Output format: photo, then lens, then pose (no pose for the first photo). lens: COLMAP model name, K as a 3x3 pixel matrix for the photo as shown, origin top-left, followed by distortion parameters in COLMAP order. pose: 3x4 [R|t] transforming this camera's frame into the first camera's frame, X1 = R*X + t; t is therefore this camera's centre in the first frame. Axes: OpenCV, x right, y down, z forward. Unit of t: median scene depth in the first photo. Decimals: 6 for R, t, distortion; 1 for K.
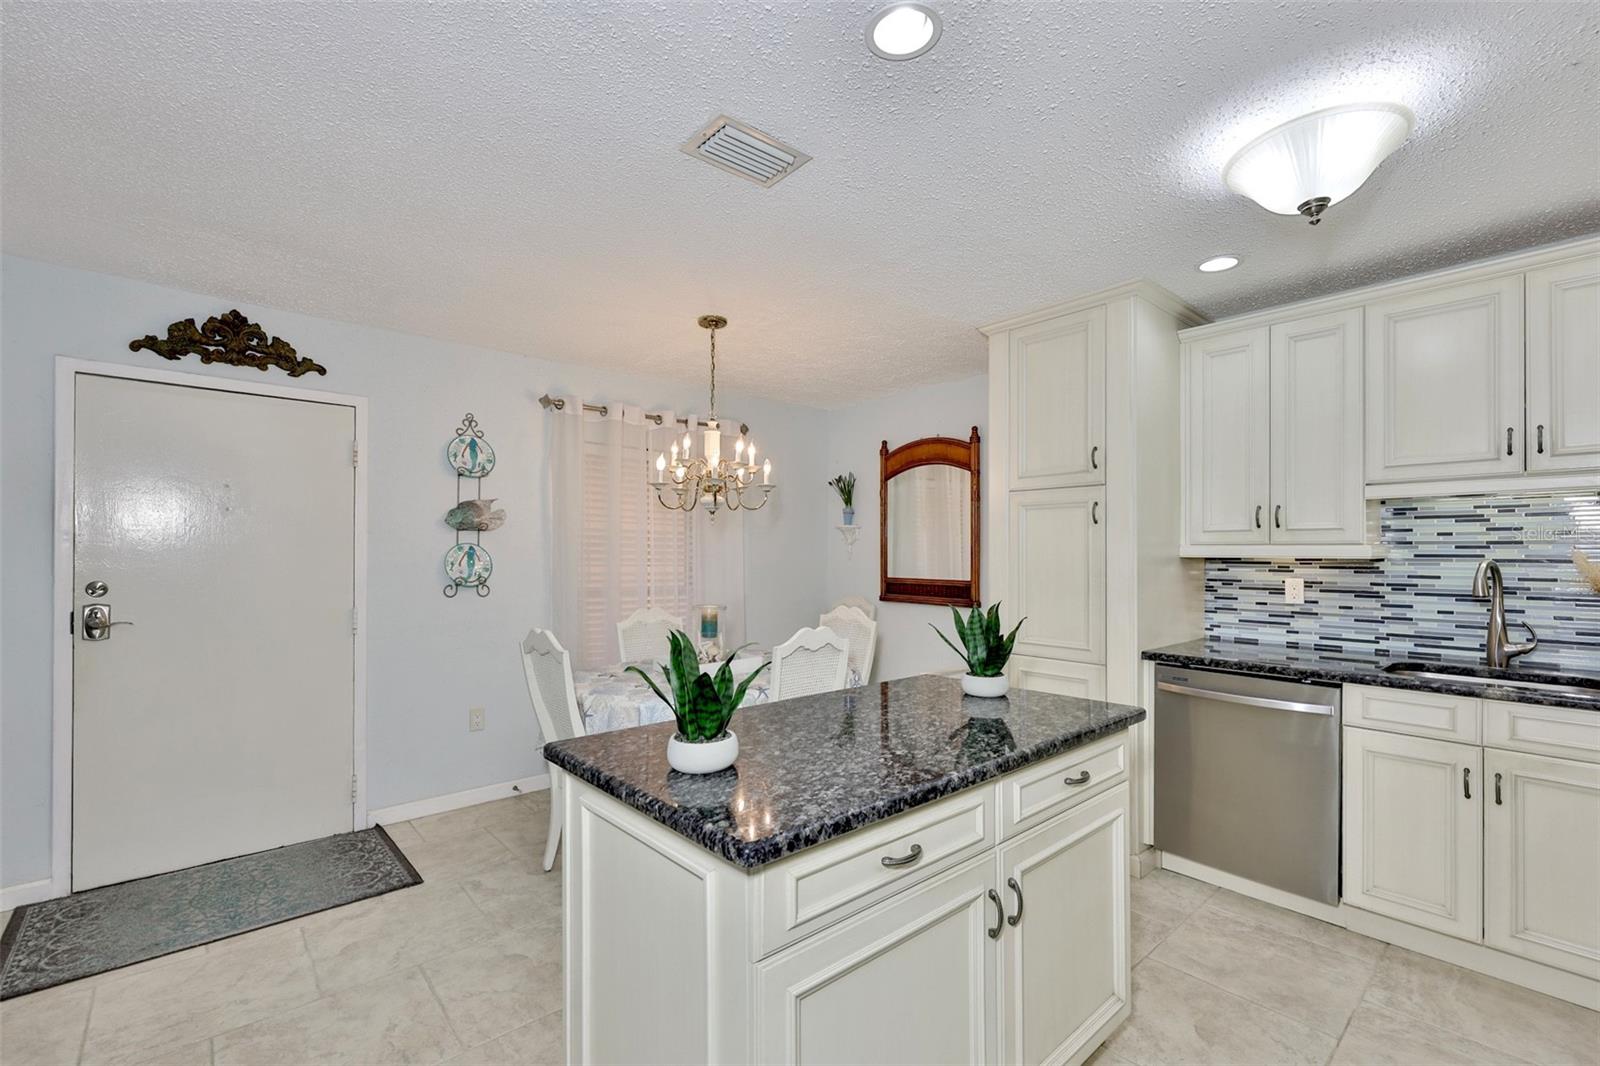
lens RADIAL K [[687.7, 0, 804.1], [0, 687.7, 549.9], [0, 0, 1]] dist [-0.000848, 0.000089]
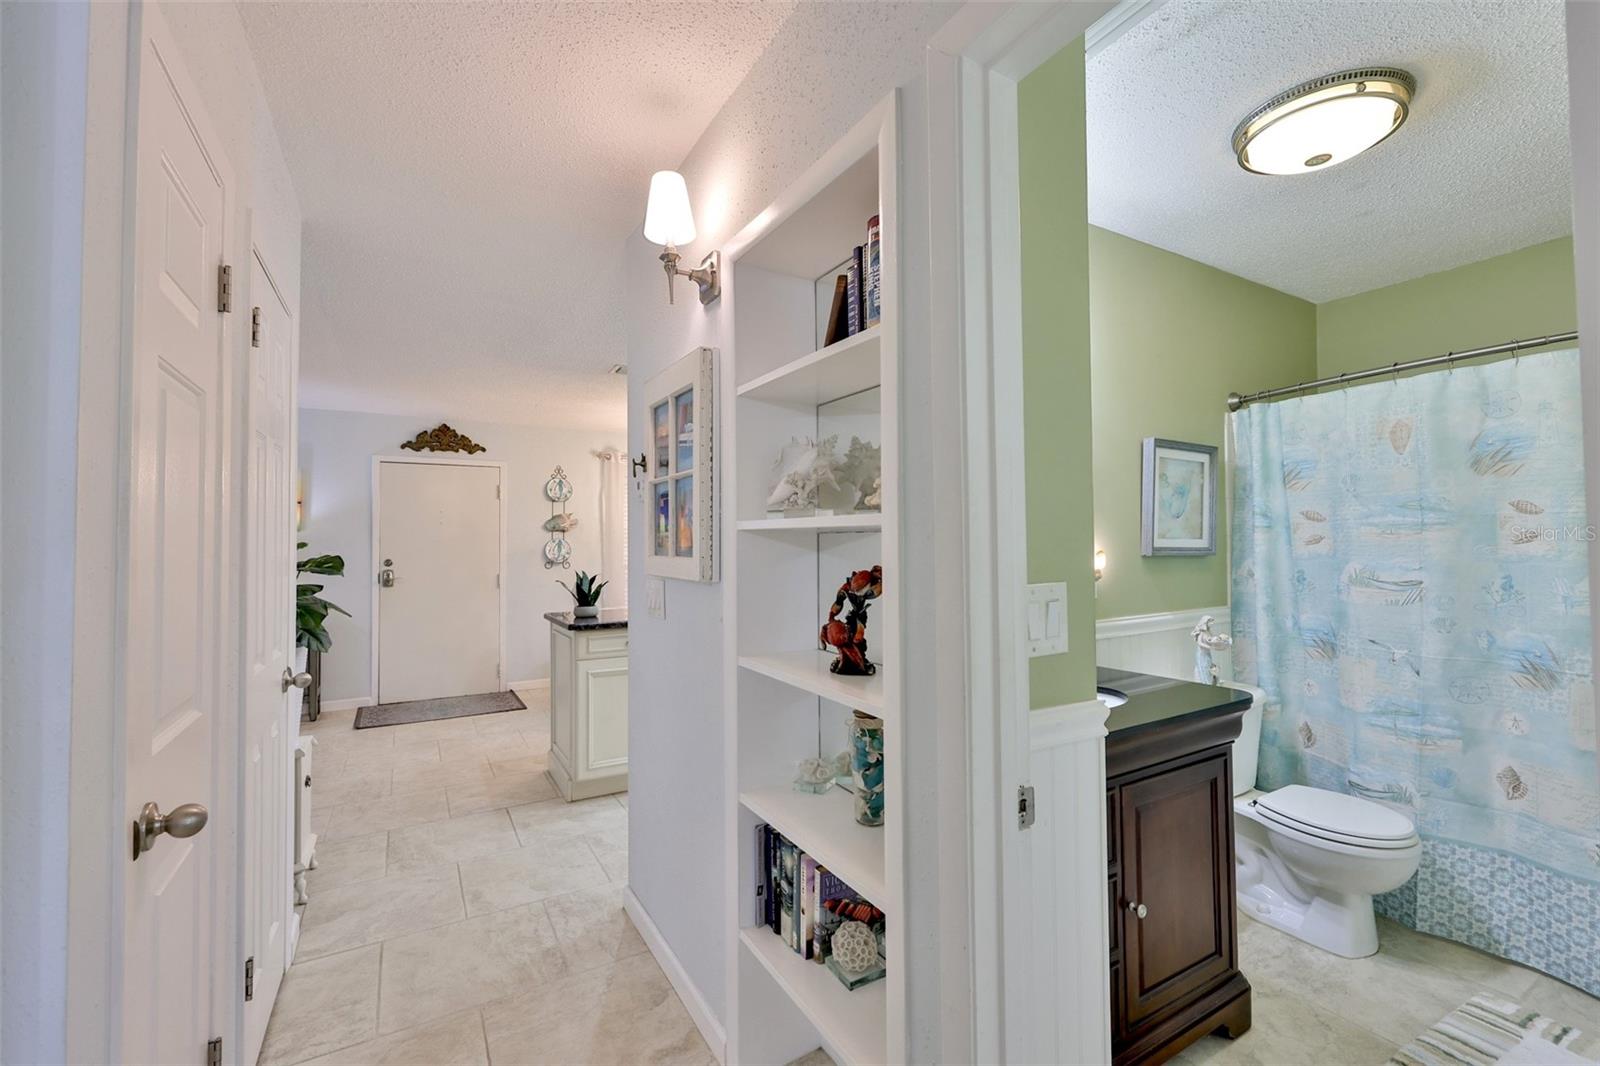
lens RADIAL K [[678.5, 0, 794.8], [0, 678.5, 528.5], [0, 0, 1]] dist [-0.000498, 0.000007]
pose [[0.978166, -0.015095, -0.207277, 0.578309], [0.011722, 0.999778, -0.017490, 0.002622], [0.207495, 0.014678, 0.978126, -0.719494]]
